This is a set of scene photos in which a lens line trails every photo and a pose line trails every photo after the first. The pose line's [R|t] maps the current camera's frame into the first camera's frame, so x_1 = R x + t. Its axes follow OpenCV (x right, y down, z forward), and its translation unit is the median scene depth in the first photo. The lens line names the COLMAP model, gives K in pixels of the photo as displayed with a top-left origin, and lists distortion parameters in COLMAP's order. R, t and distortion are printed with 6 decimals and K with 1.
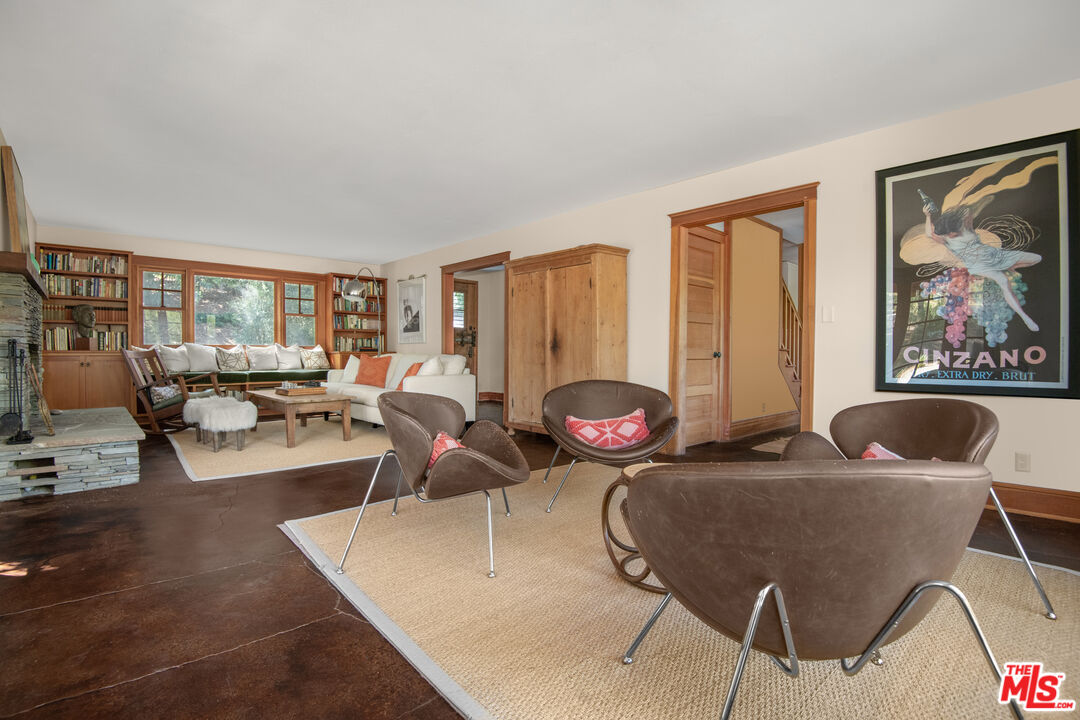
lens RADIAL K [[508.8, 0, 537.8], [0, 508.8, 356.7], [0, 0, 1]] dist [-0.036429, -0.002393]
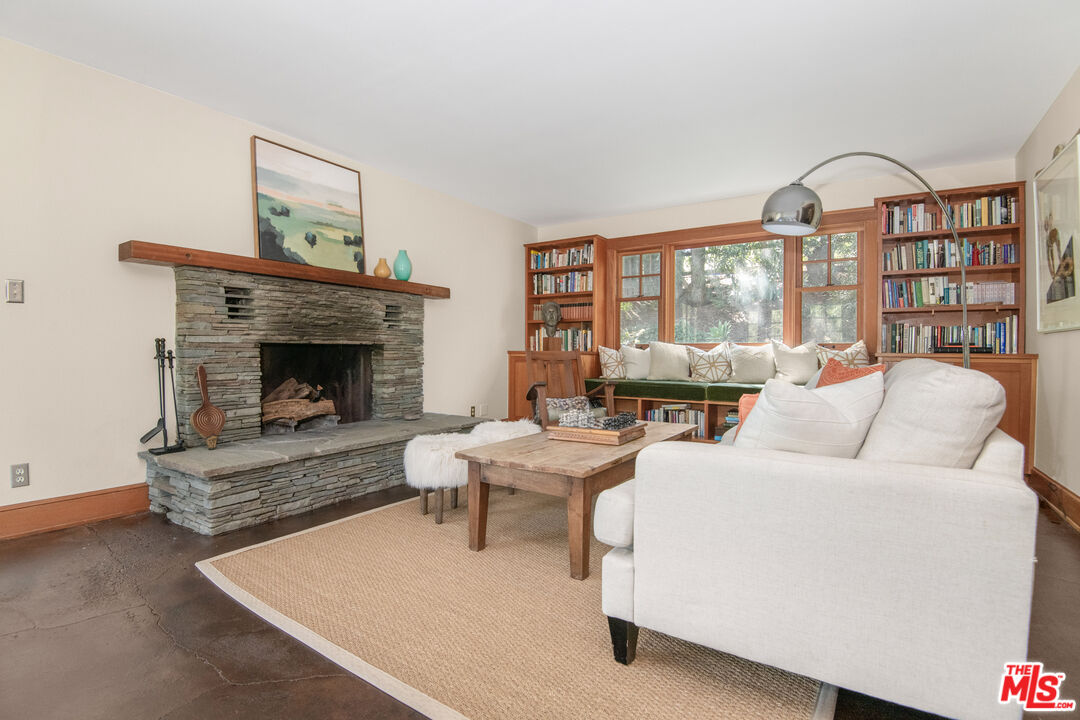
lens RADIAL K [[508.8, 0, 542.5], [0, 508.8, 355.1], [0, 0, 1]] dist [-0.036429, -0.002393]
pose [[0.243315, 0.003057, -0.969942, -0.000091], [-0.011124, 0.999938, 0.000362, -0.005556], [0.969884, 0.010701, 0.243334, 0.668349]]
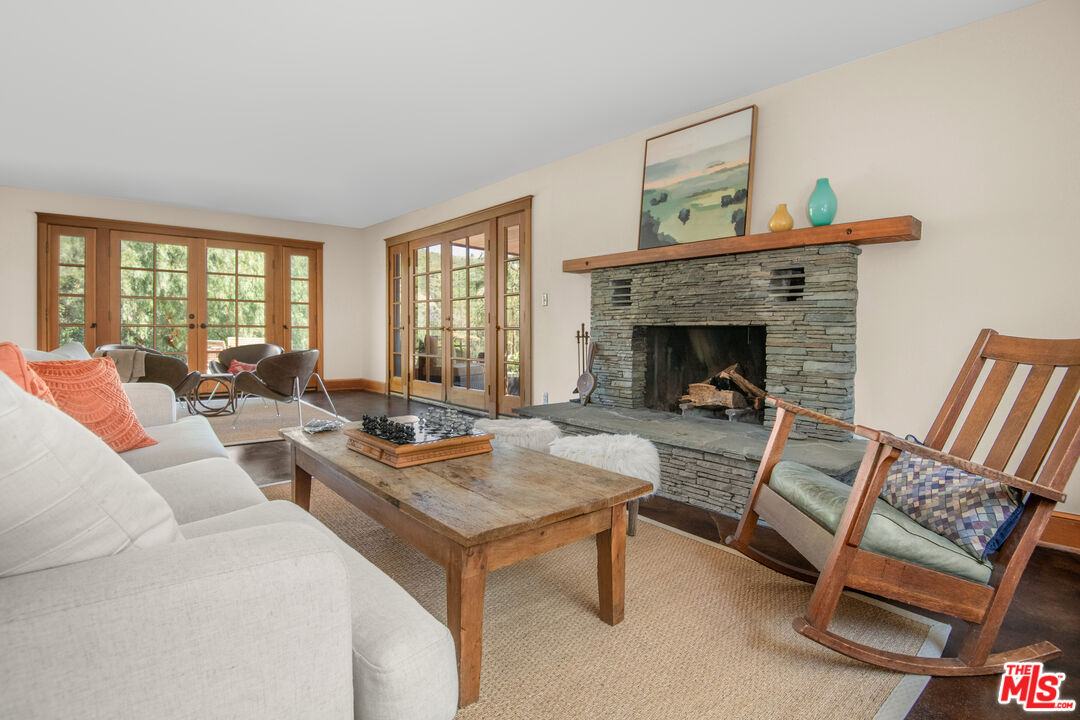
lens RADIAL K [[508.8, 0, 525.9], [0, 508.8, 345.7], [0, 0, 1]] dist [-0.036429, -0.002393]
pose [[-0.998578, -0.016735, 0.050625, -0.455394], [-0.014847, 0.999189, 0.037439, -0.011287], [-0.051210, 0.036635, -0.998016, 1.088392]]
